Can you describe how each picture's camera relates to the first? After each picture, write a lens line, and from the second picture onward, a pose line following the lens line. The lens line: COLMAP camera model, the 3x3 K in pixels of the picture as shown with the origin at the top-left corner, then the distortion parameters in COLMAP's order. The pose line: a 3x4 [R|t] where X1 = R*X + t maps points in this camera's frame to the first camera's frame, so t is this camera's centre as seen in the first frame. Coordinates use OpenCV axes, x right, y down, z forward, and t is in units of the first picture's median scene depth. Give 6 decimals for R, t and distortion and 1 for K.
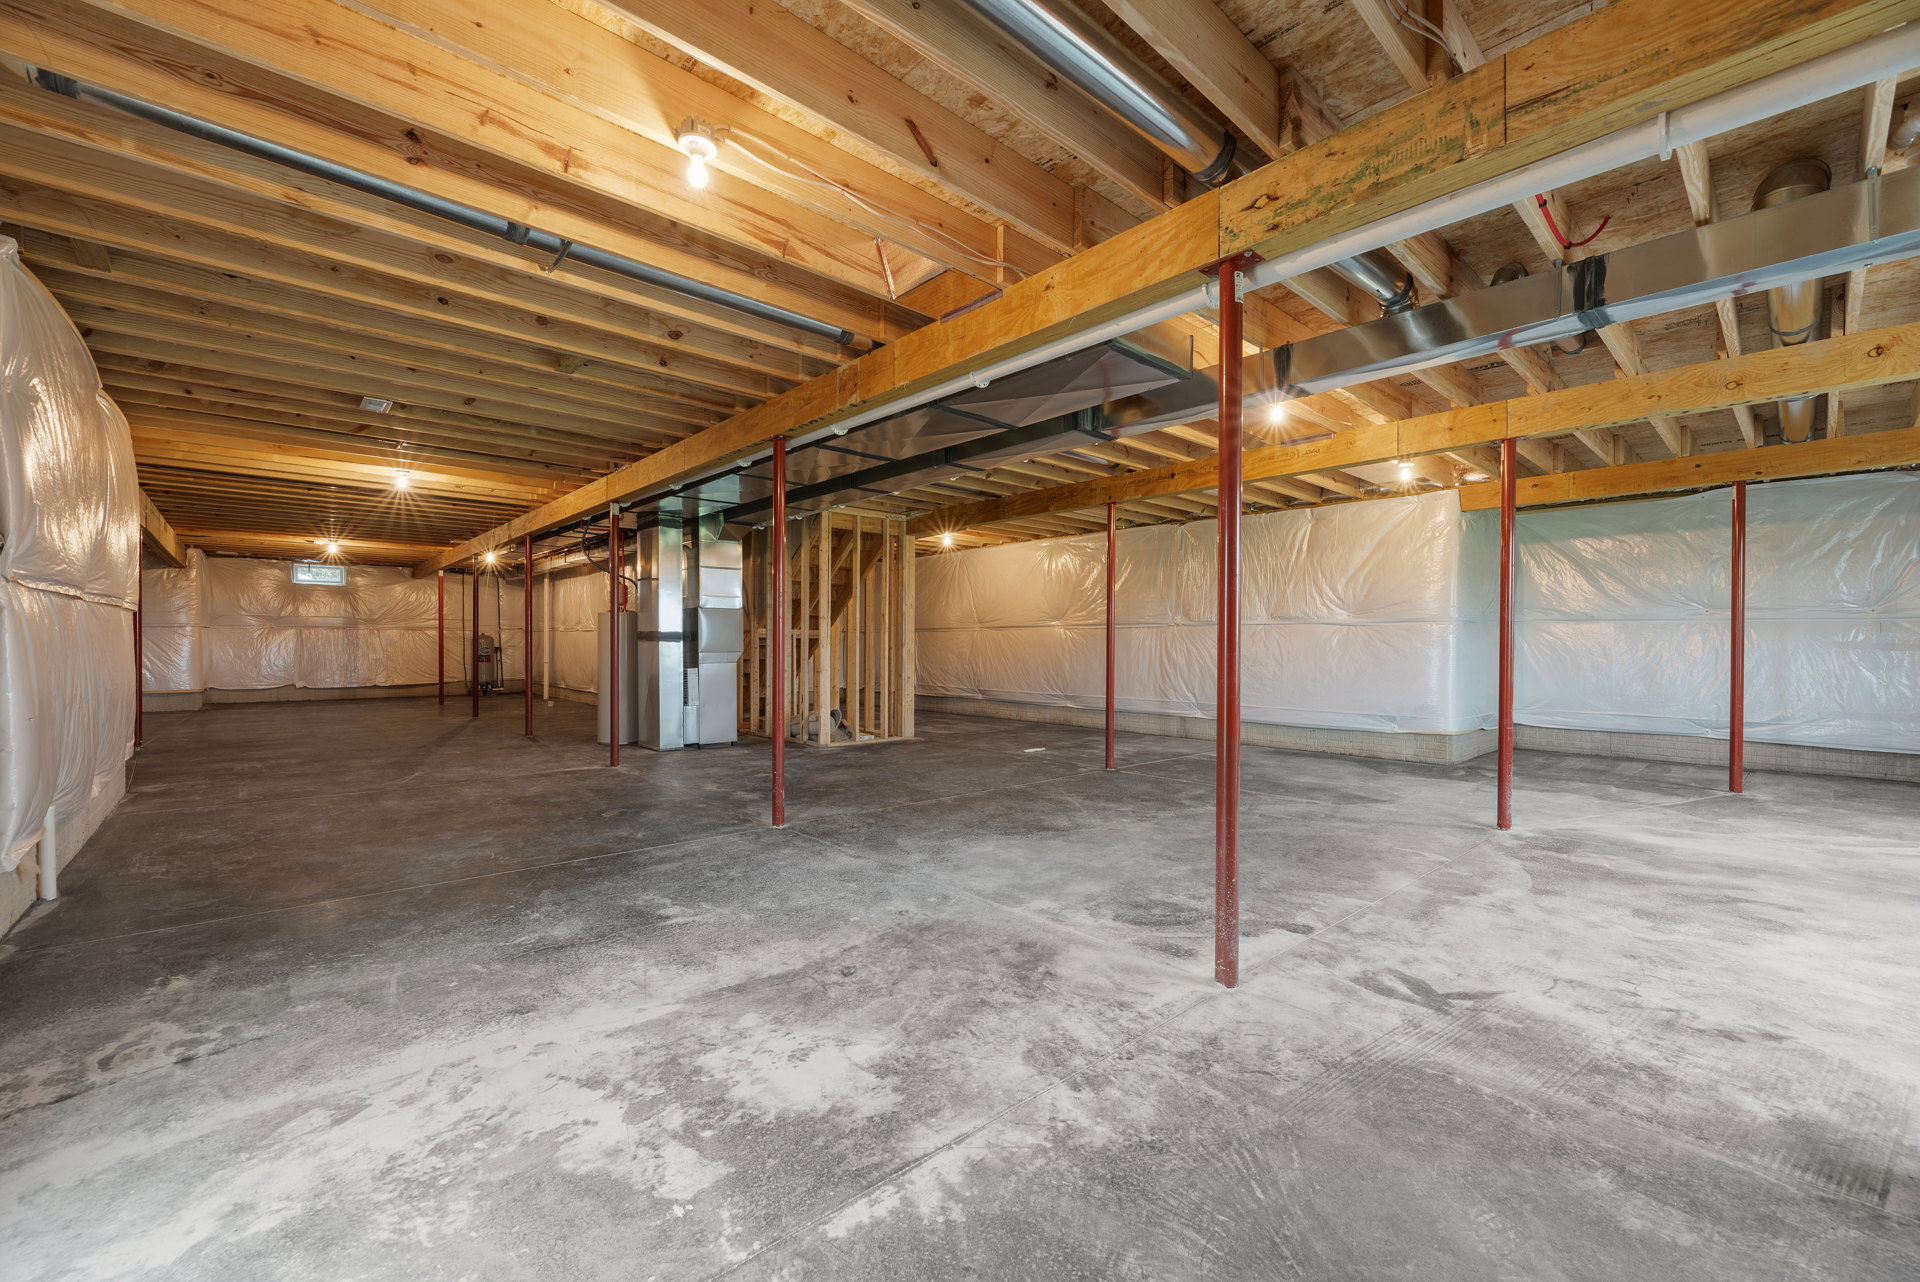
lens RADIAL K [[778.6, 0, 969.3], [0, 778.6, 646.9], [0, 0, 1]] dist [-0.002433, 0.000243]
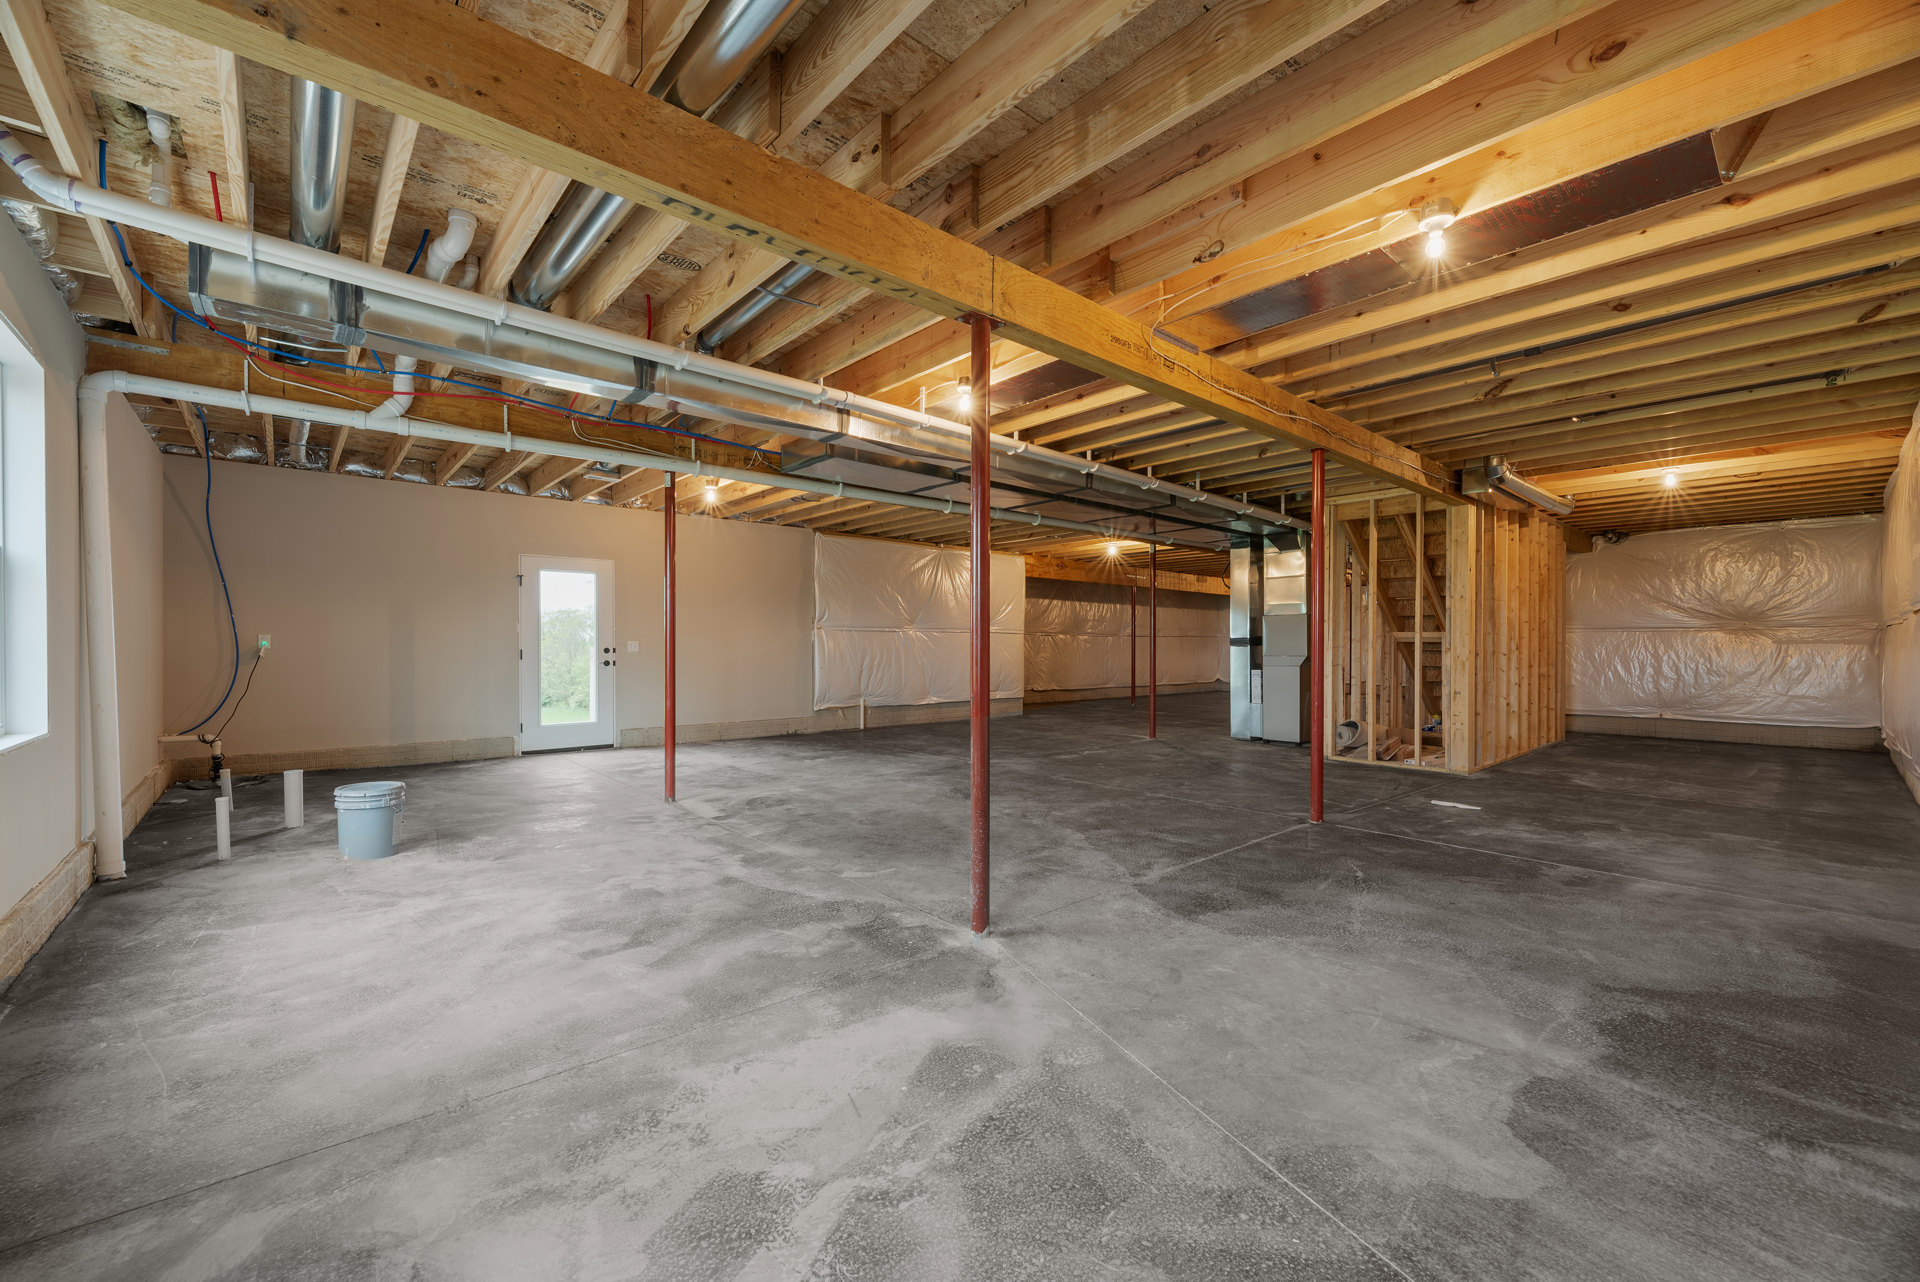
lens RADIAL K [[778.6, 0, 970.1], [0, 778.6, 642.3], [0, 0, 1]] dist [-0.002433, 0.000243]
pose [[-0.010648, -0.002944, -0.999939, 1.799795], [-0.014104, 0.999897, -0.002793, -0.012360], [0.999844, 0.014073, -0.010688, 1.335593]]
